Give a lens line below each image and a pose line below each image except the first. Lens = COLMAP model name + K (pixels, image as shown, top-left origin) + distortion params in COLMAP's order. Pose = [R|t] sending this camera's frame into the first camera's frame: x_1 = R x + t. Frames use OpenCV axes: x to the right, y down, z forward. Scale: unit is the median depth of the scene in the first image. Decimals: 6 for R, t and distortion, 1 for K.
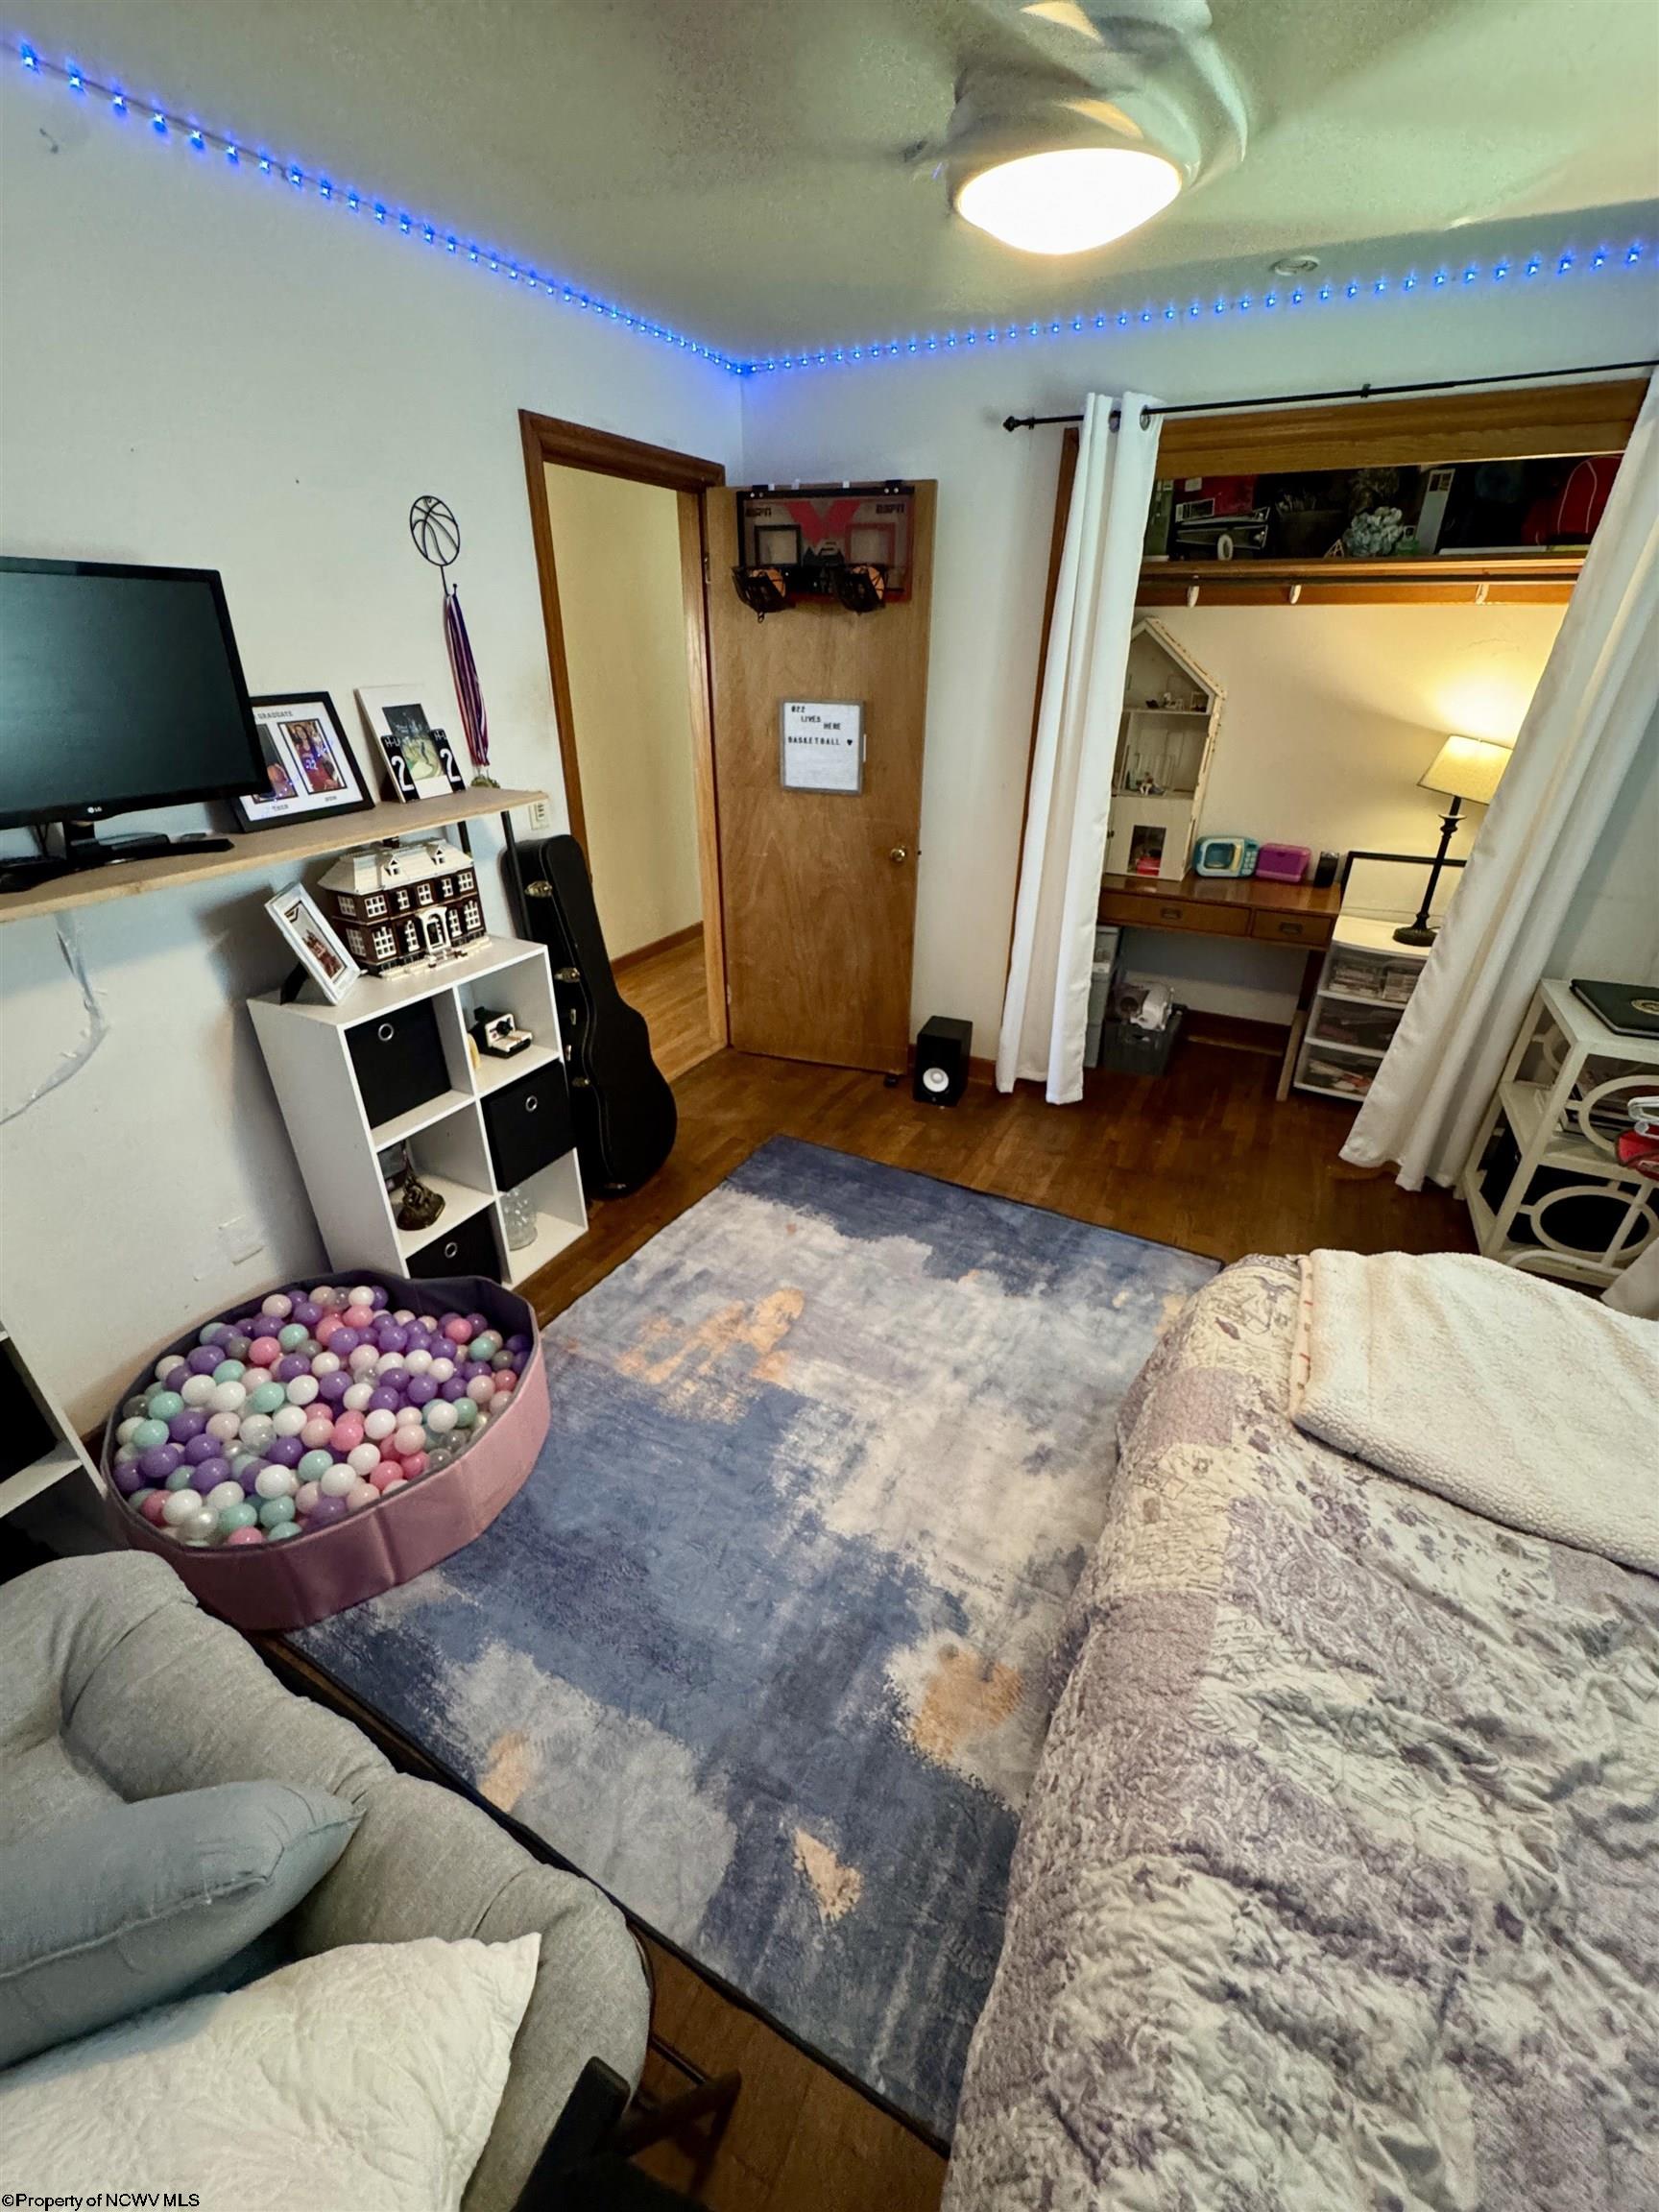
lens RADIAL K [[872.7, 0, 829.5], [0, 872.7, 1106.0], [0, 0, 1]] dist [0.000515, -0.000024]
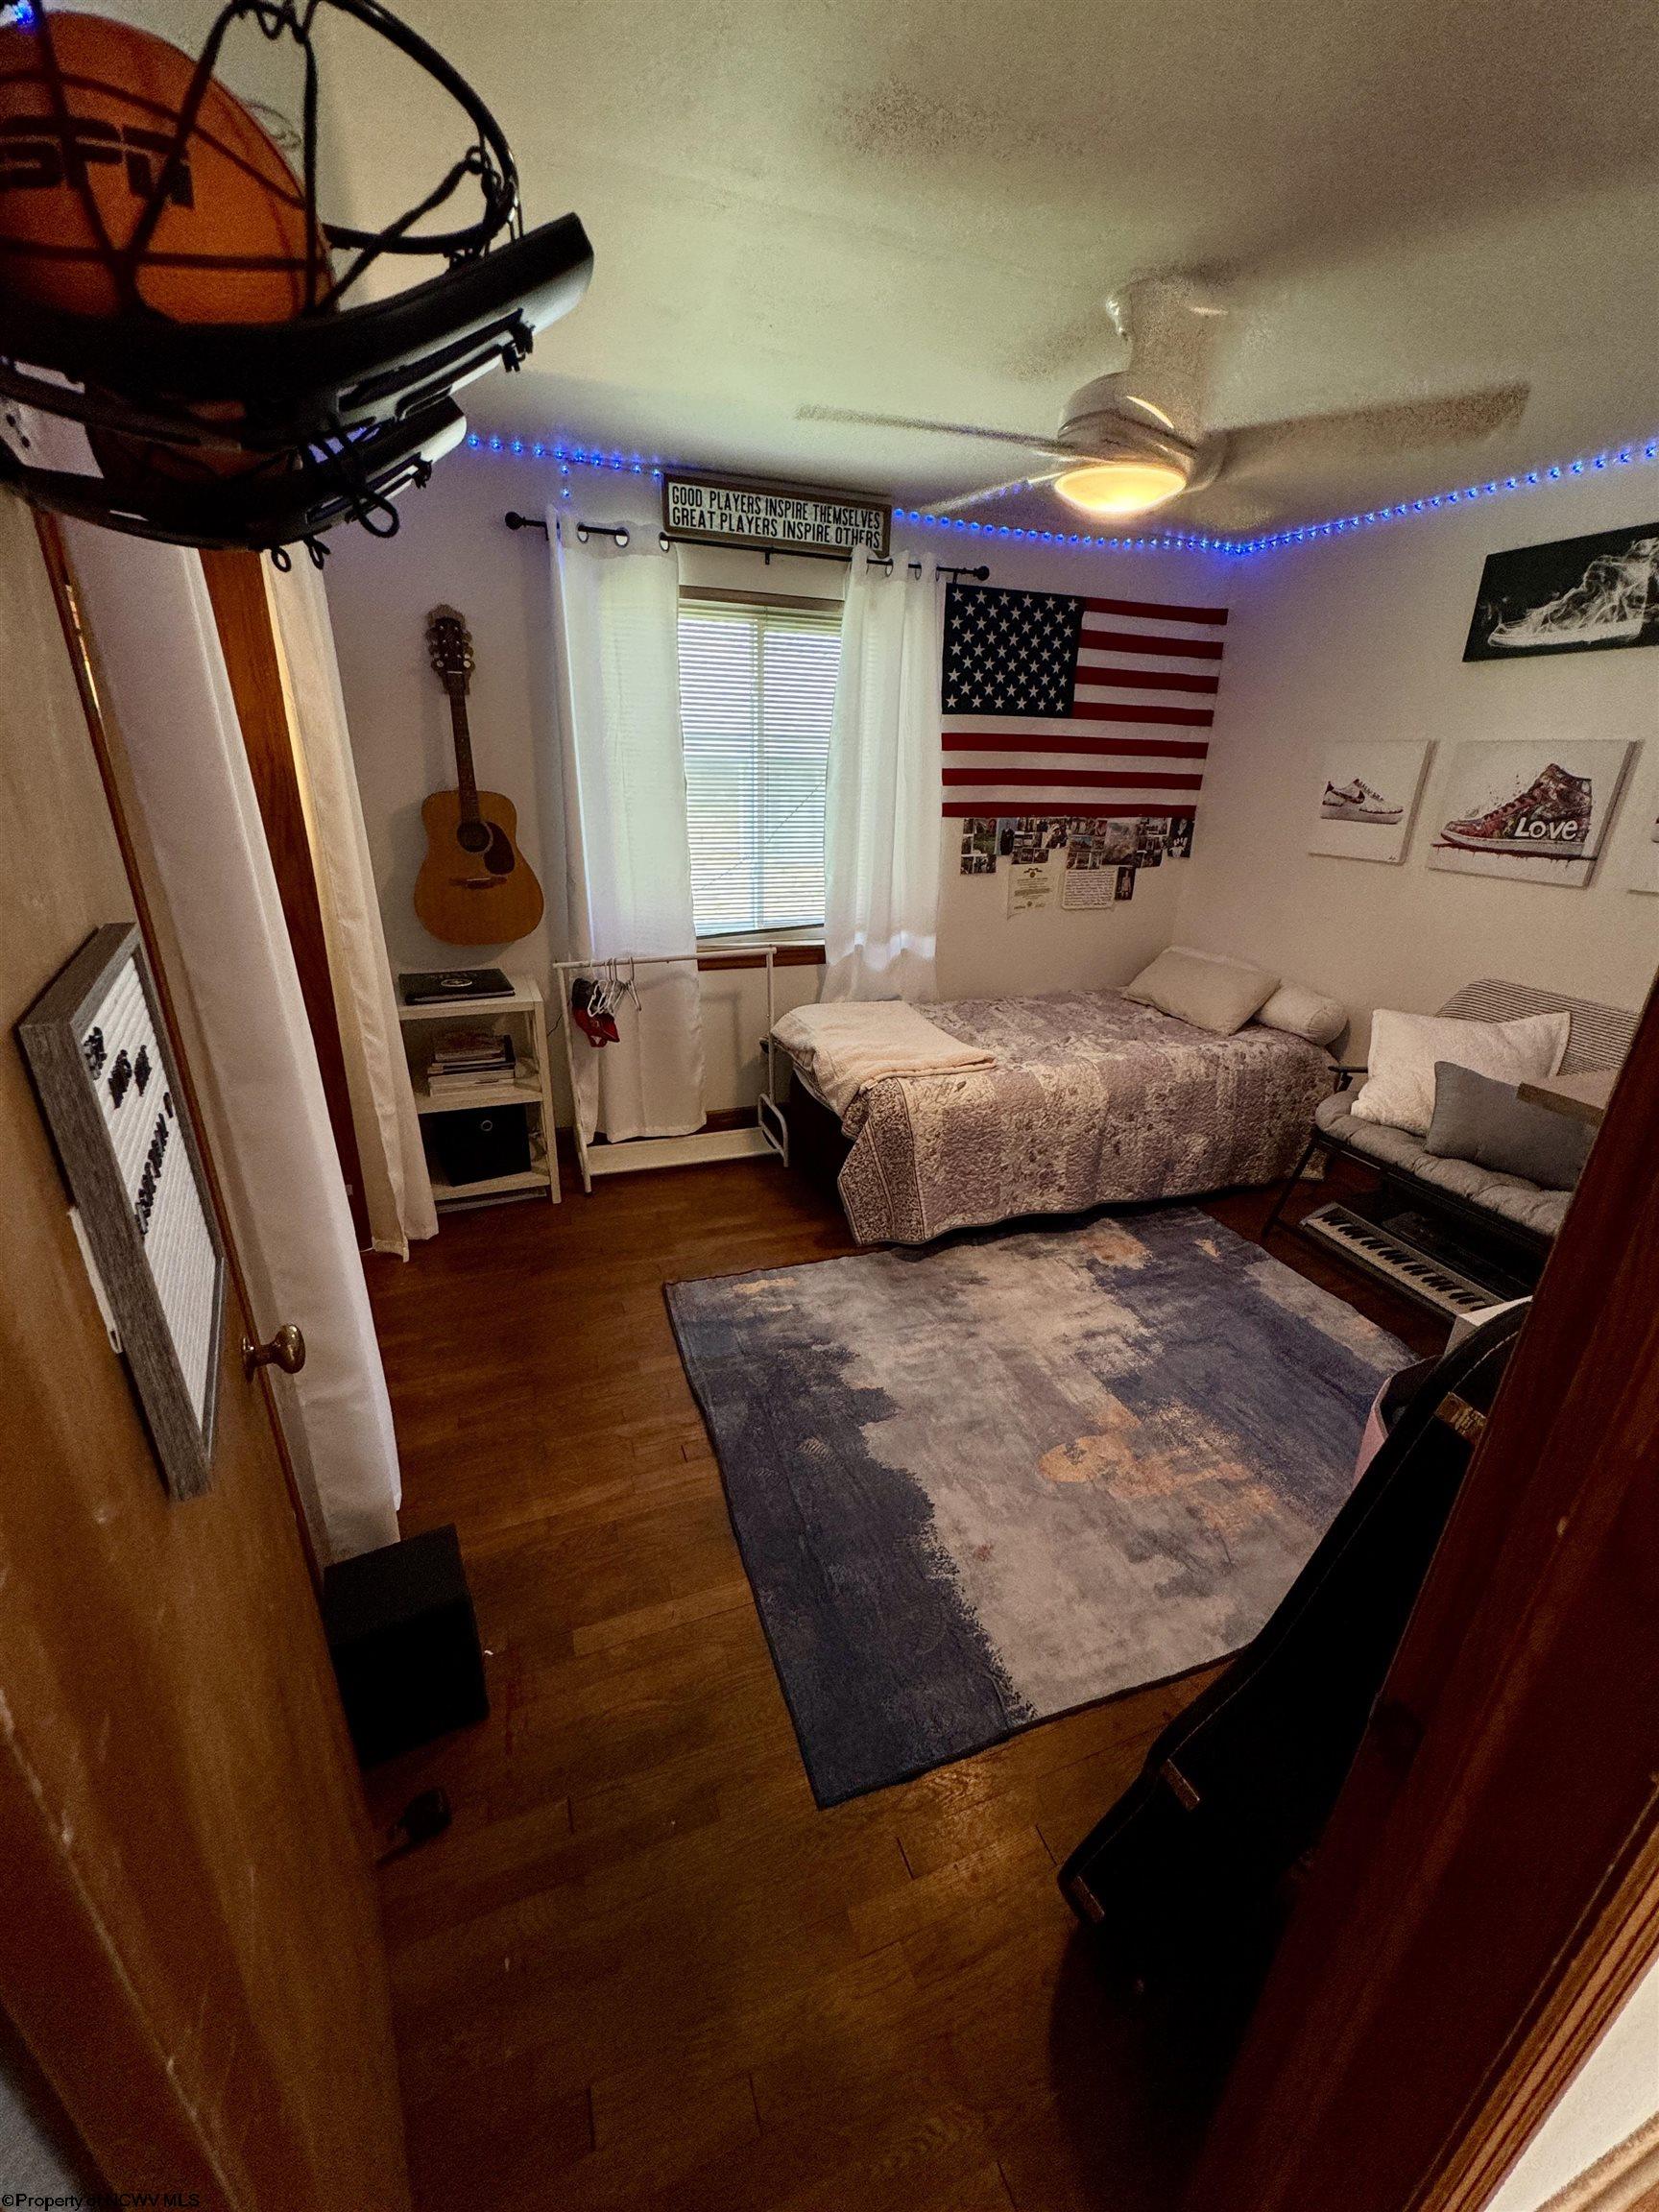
lens RADIAL K [[872.7, 0, 829.5], [0, 872.7, 1106.0], [0, 0, 1]] dist [0.000515, -0.000024]
pose [[-0.742636, -0.267424, 0.613984, -0.346047], [0.294361, 0.693151, 0.657946, -0.722674], [-0.601534, 0.669347, -0.436040, 1.399408]]
